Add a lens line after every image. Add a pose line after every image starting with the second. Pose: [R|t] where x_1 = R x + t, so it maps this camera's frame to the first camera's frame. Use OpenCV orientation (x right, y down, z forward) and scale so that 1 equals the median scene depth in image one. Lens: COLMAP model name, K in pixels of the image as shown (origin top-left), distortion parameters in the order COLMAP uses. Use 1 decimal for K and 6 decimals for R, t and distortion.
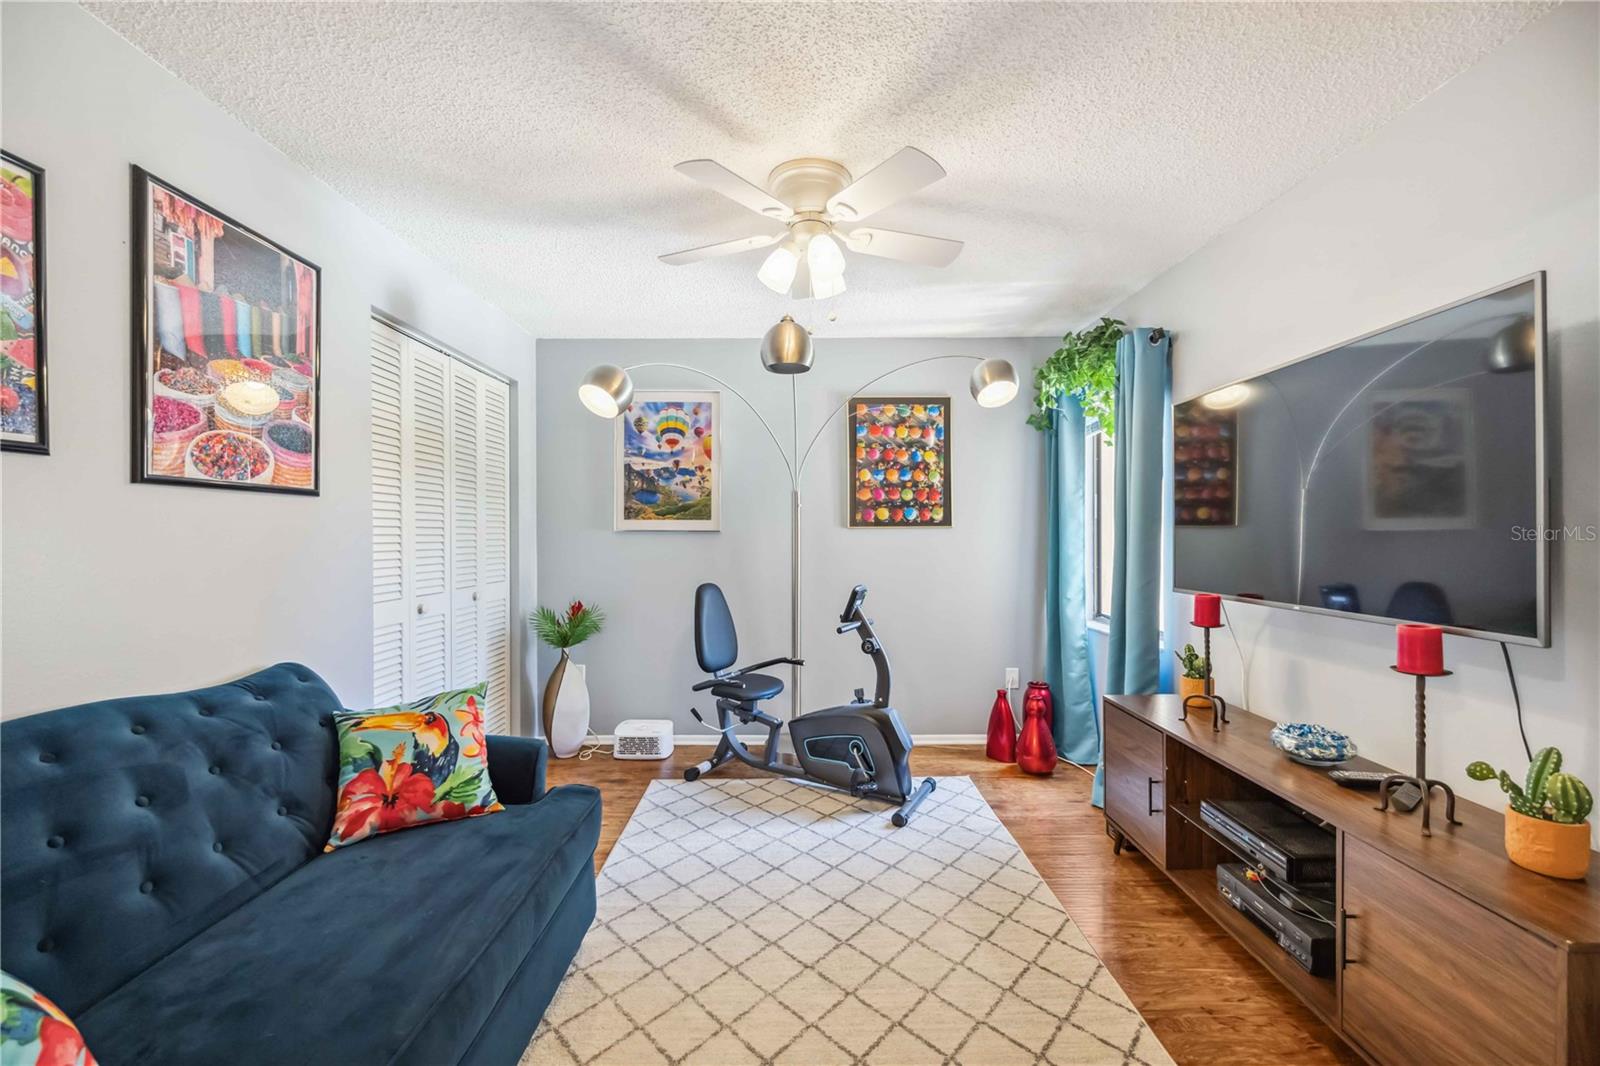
lens RADIAL K [[650.0, 0, 821.1], [0, 650.0, 540.1], [0, 0, 1]] dist [-0.006375, -0.000545]
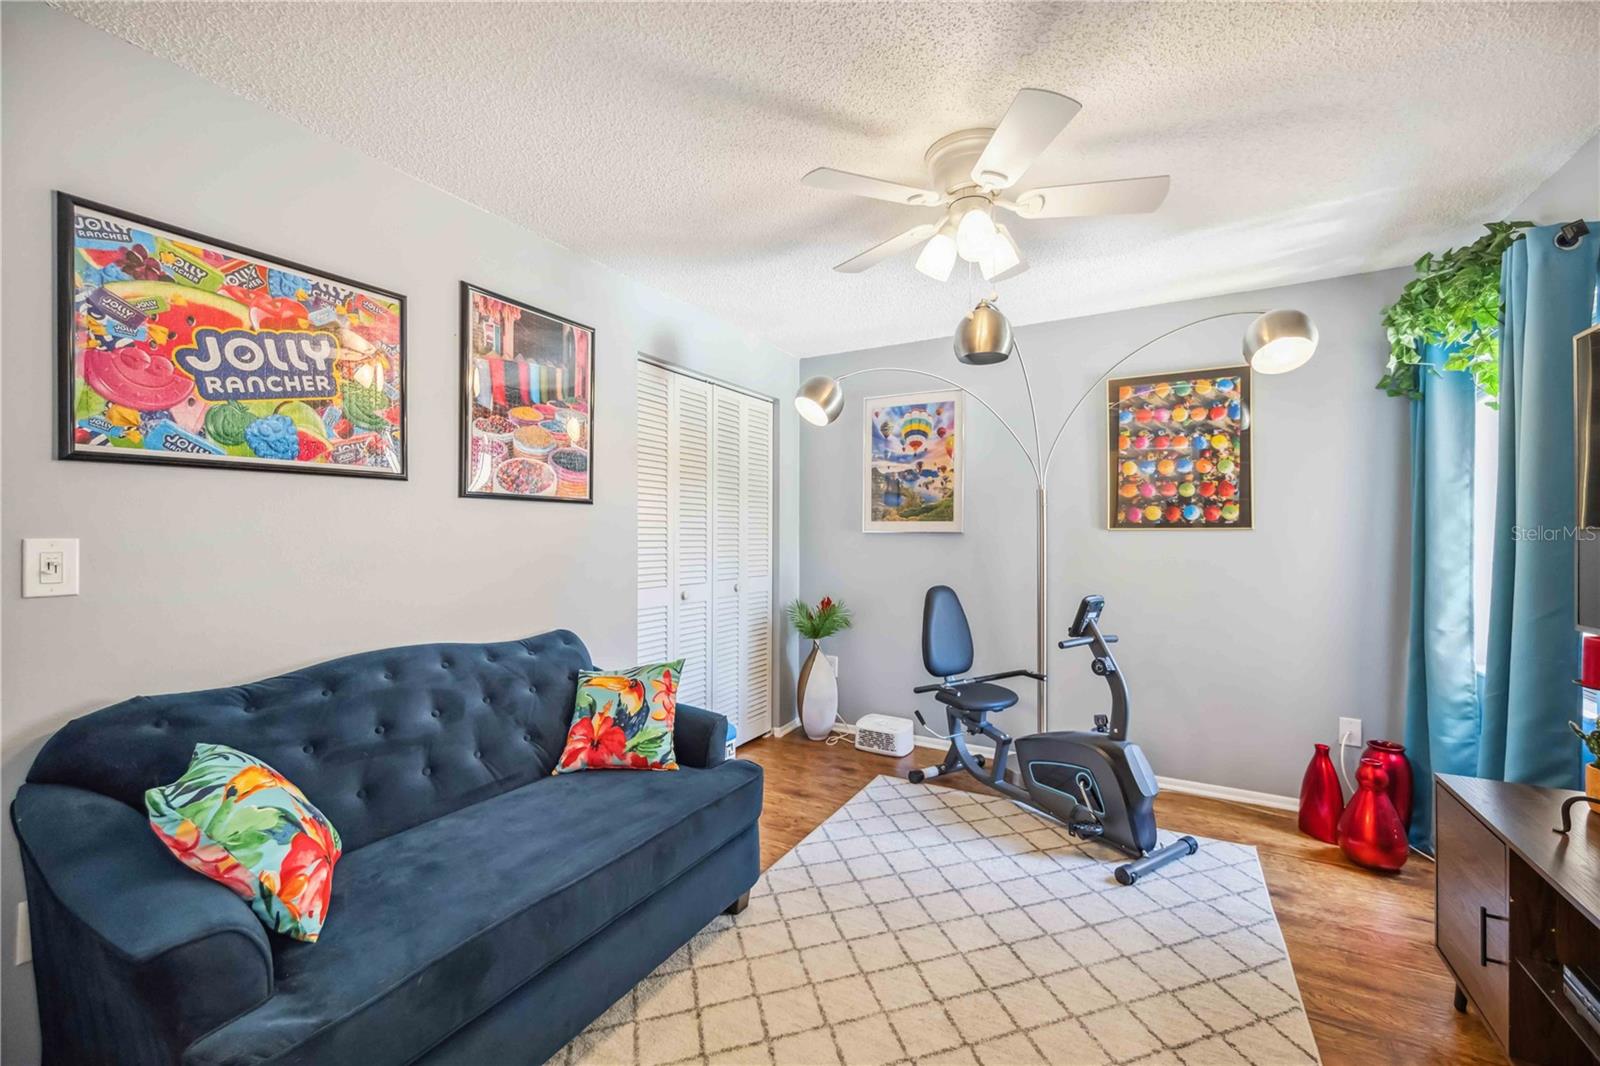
lens RADIAL K [[650.0, 0, 809.9], [0, 650.0, 538.4], [0, 0, 1]] dist [-0.006375, -0.000545]
pose [[0.863255, 0.008947, -0.504689, 0.228955], [-0.011748, 0.999928, -0.002369, -0.000776], [0.504631, 0.007974, 0.863298, 0.078850]]
